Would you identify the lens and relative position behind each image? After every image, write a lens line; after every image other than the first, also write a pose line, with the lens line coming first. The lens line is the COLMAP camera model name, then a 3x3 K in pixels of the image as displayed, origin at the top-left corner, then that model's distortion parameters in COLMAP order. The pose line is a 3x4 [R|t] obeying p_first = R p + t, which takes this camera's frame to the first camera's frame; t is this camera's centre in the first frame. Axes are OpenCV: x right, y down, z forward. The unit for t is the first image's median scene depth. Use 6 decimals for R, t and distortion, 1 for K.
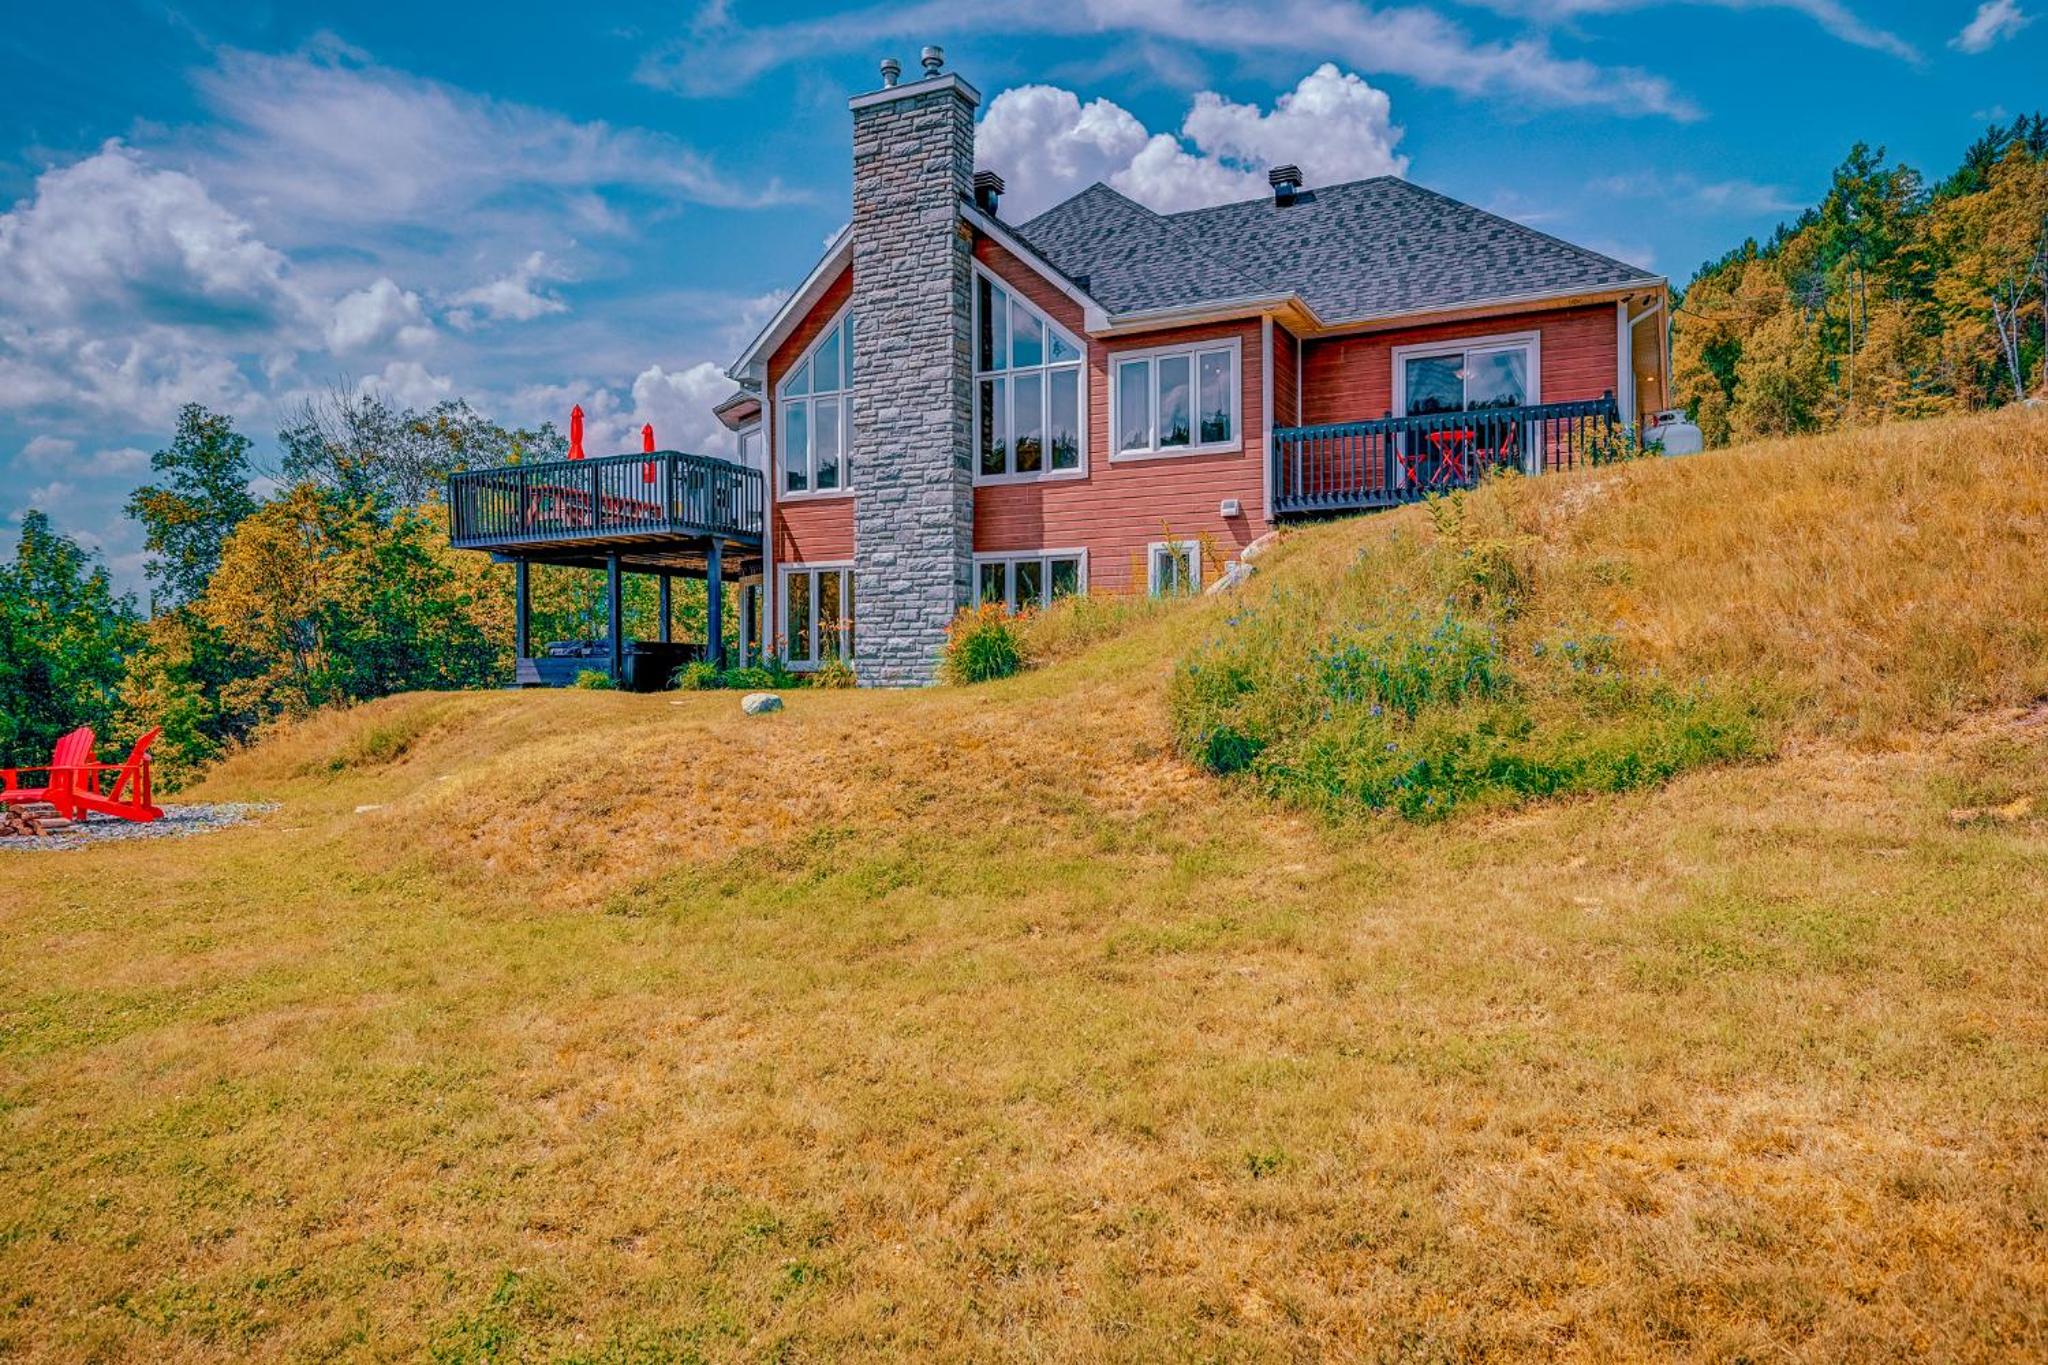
lens RADIAL K [[1289.5, 0, 1024.0], [0, 1289.5, 682.5], [0, 0, 1]] dist [-0.004525, -0.000125]
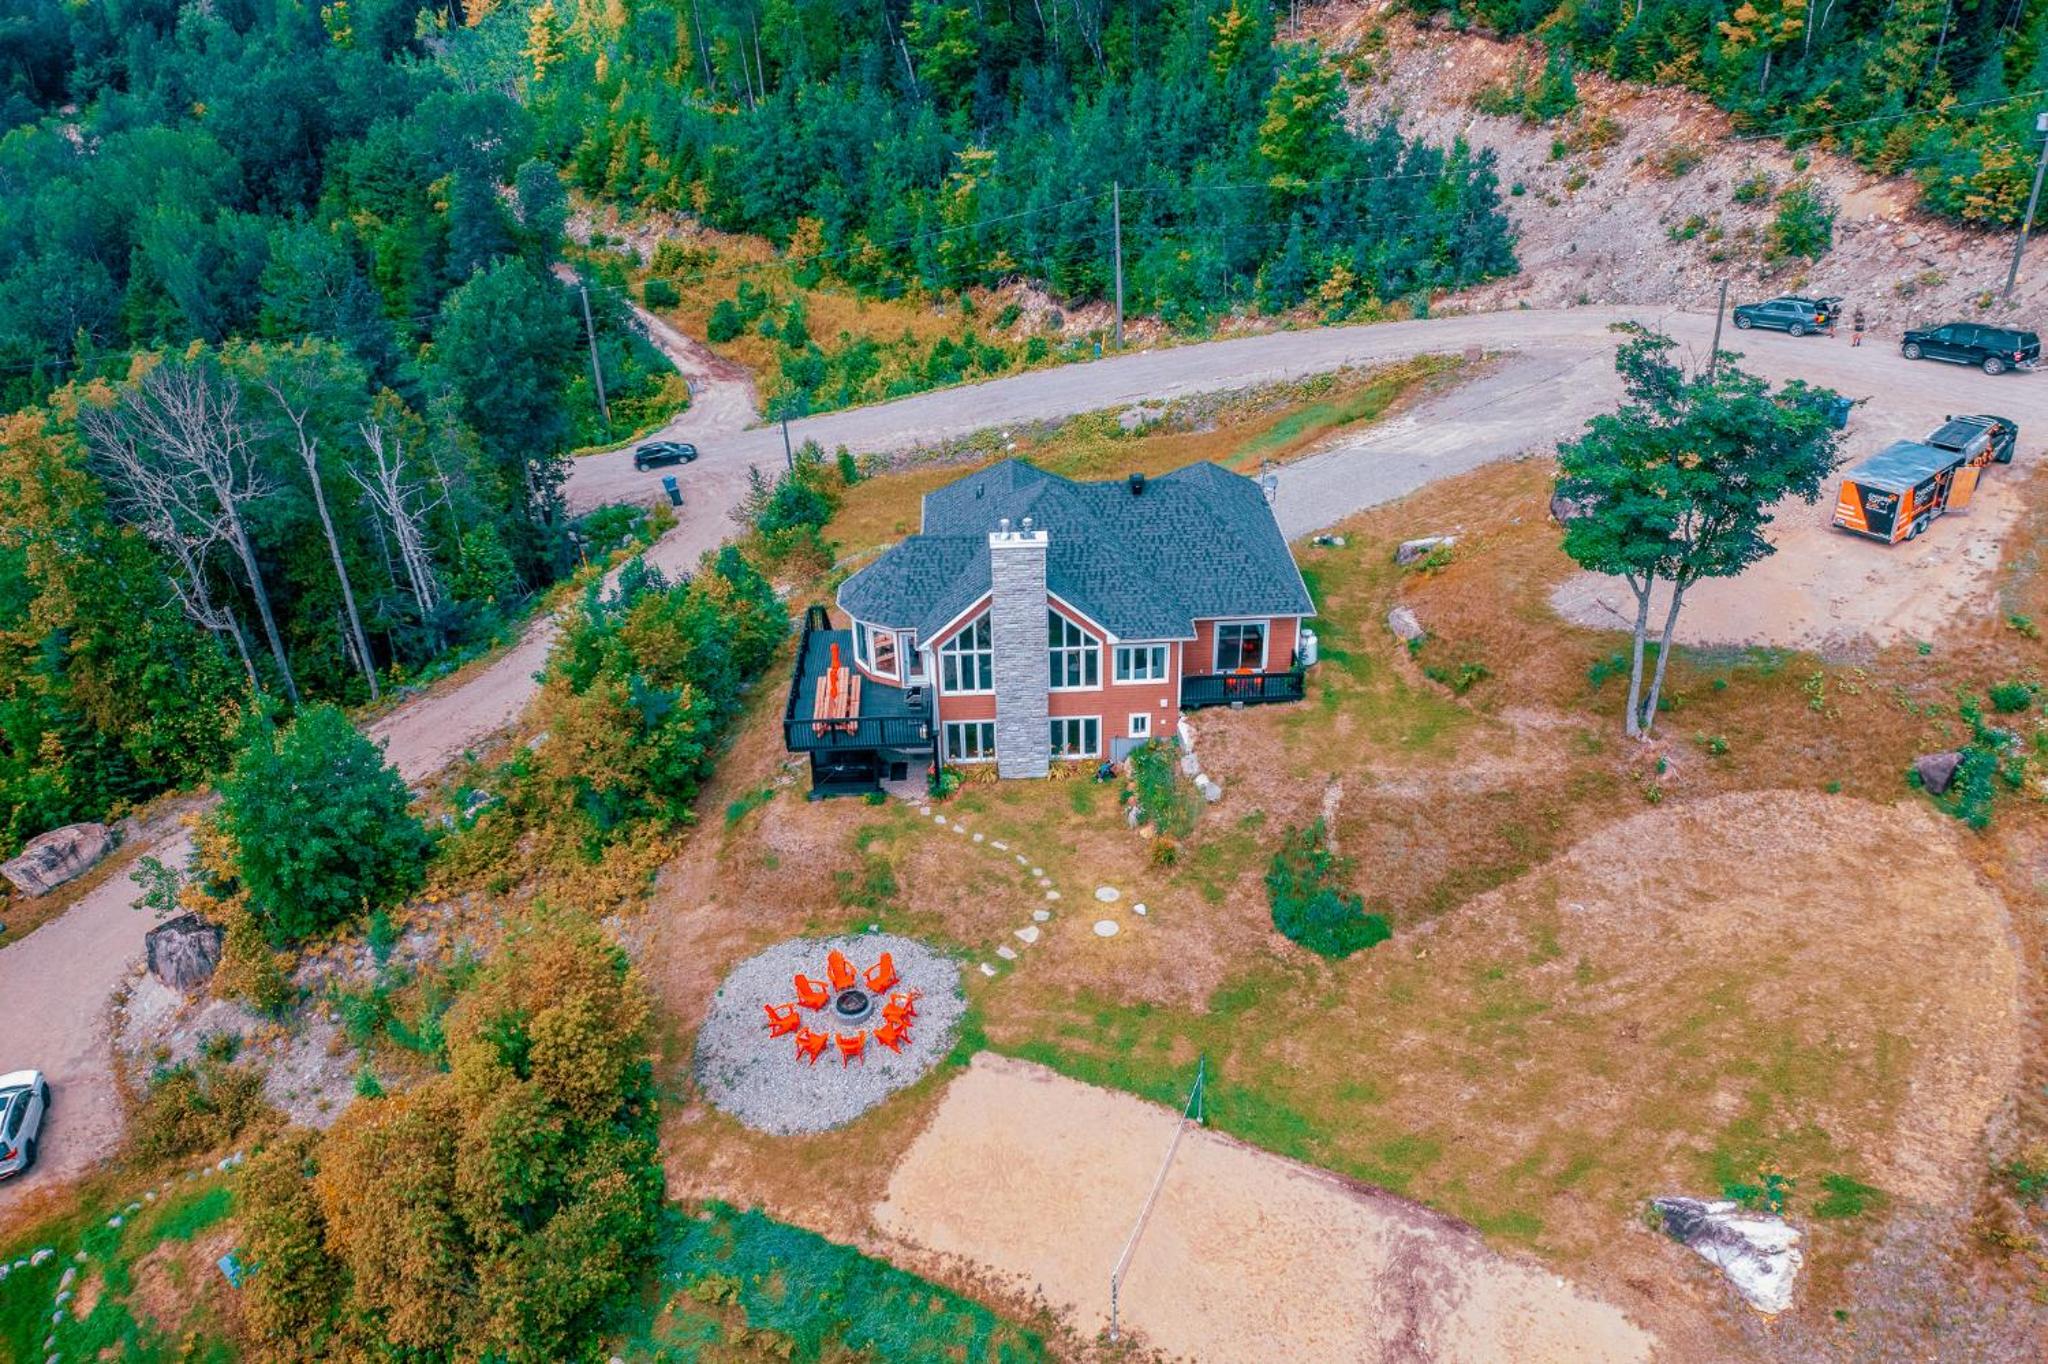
lens RADIAL K [[1610.7, 0, 1024.0], [0, 1610.7, 682.0], [0, 0, 1]] dist [-0.014327, 0.003294]
pose [[0.873663, -0.254482, 0.414670, -1.264152], [0.019742, 0.870140, 0.492410, -1.586902], [-0.486130, -0.422014, 0.765233, -1.161788]]
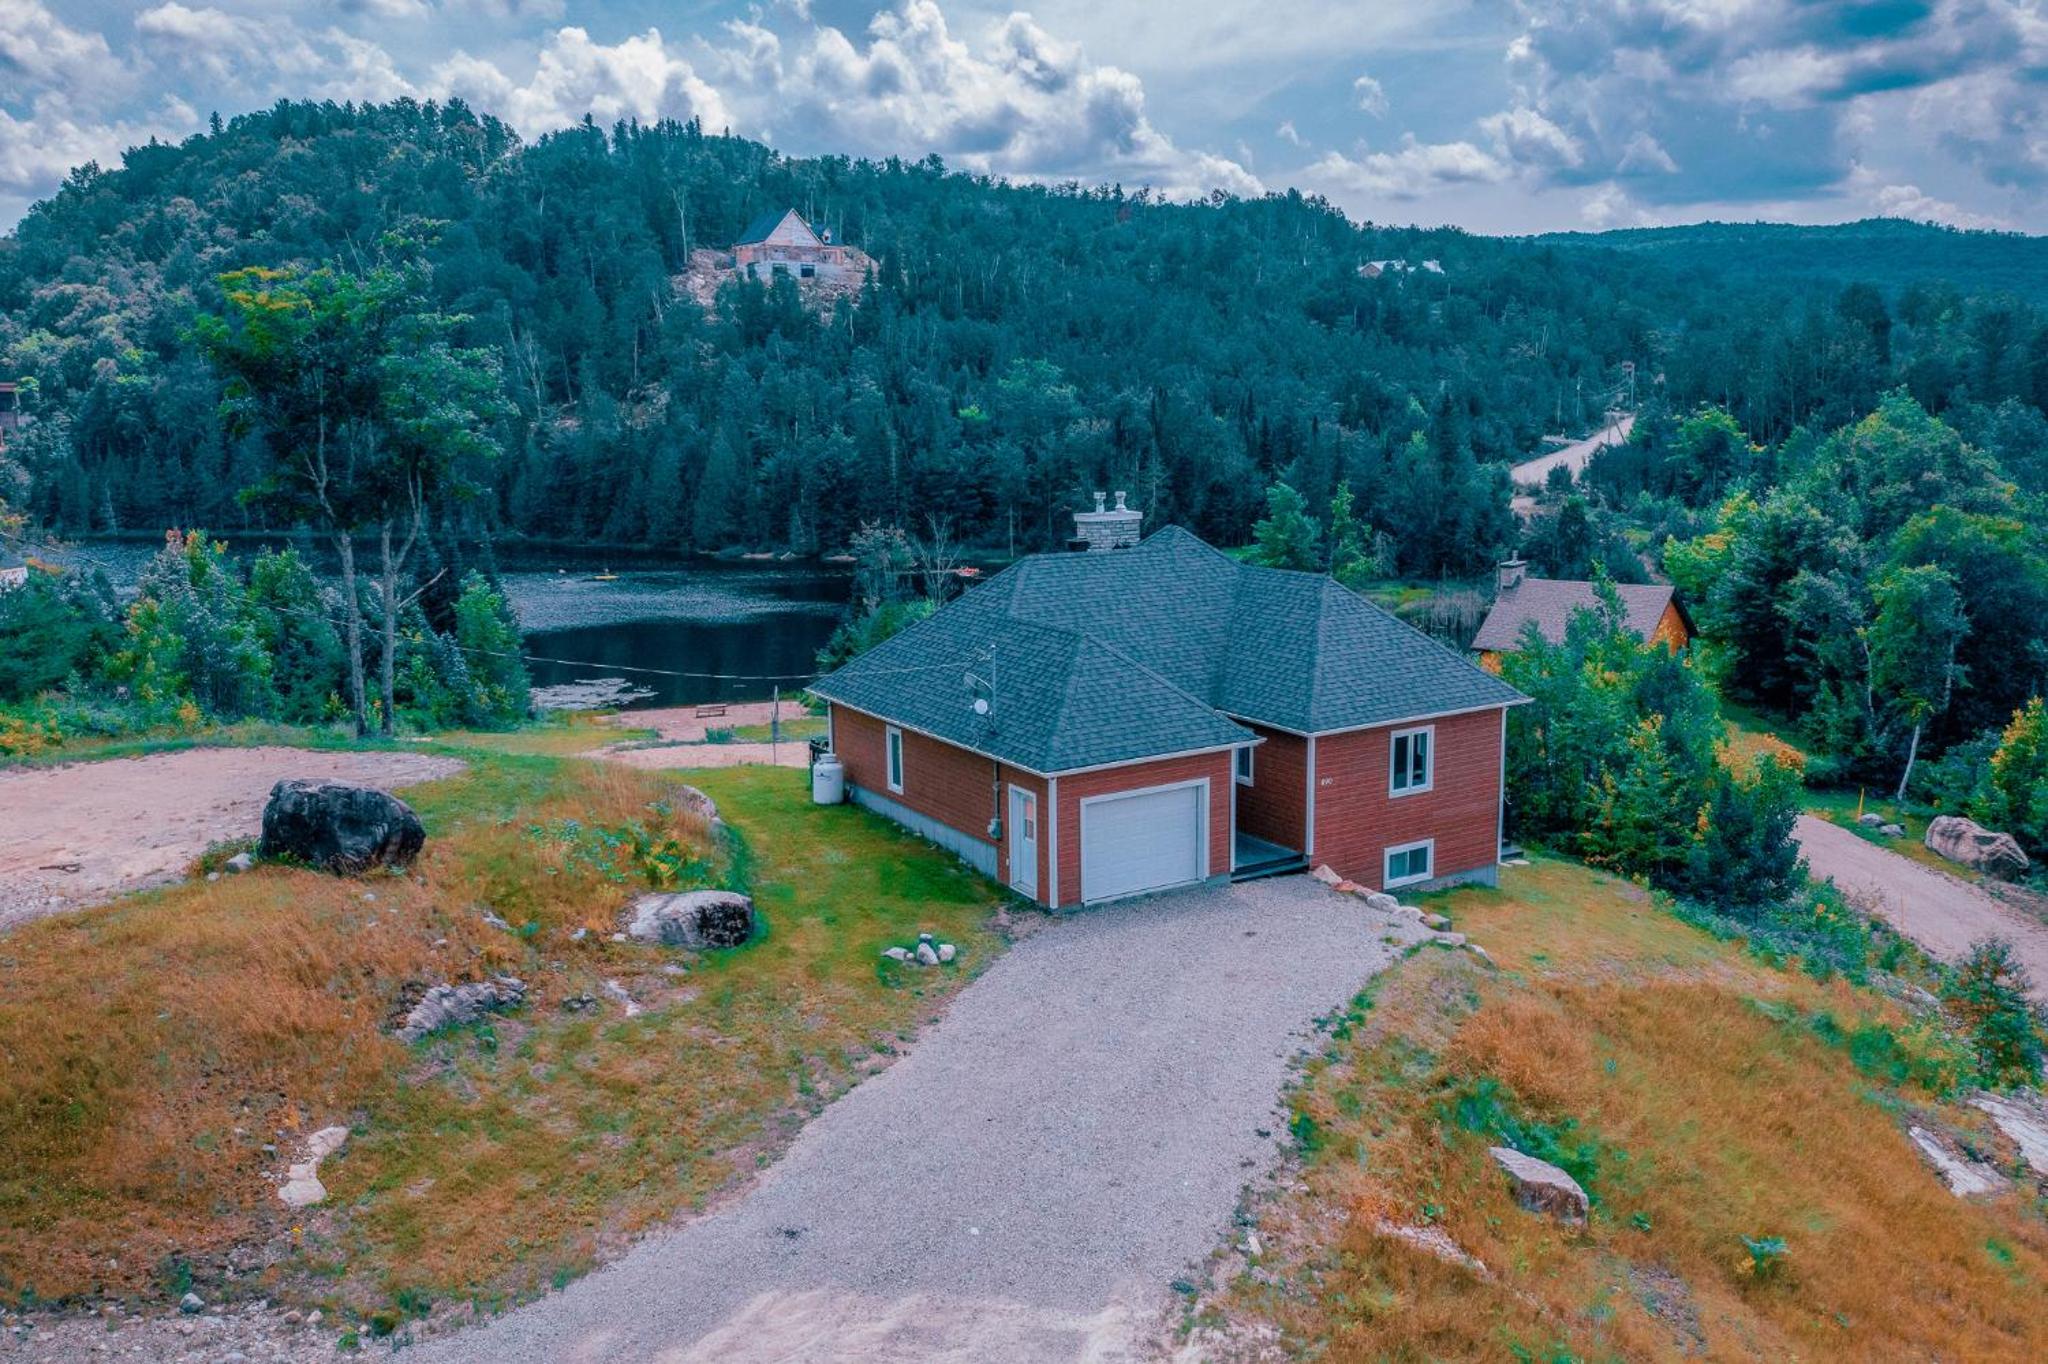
lens RADIAL K [[1605.6, 0, 1016.4], [0, 1605.6, 712.5], [0, 0, 1]] dist [-0.013949, 0.007431]
pose [[-0.535457, 0.167796, -0.827726, 2.029656], [0.010774, 0.981342, 0.191968, -0.635993], [0.844494, 0.093873, -0.527275, 2.200036]]
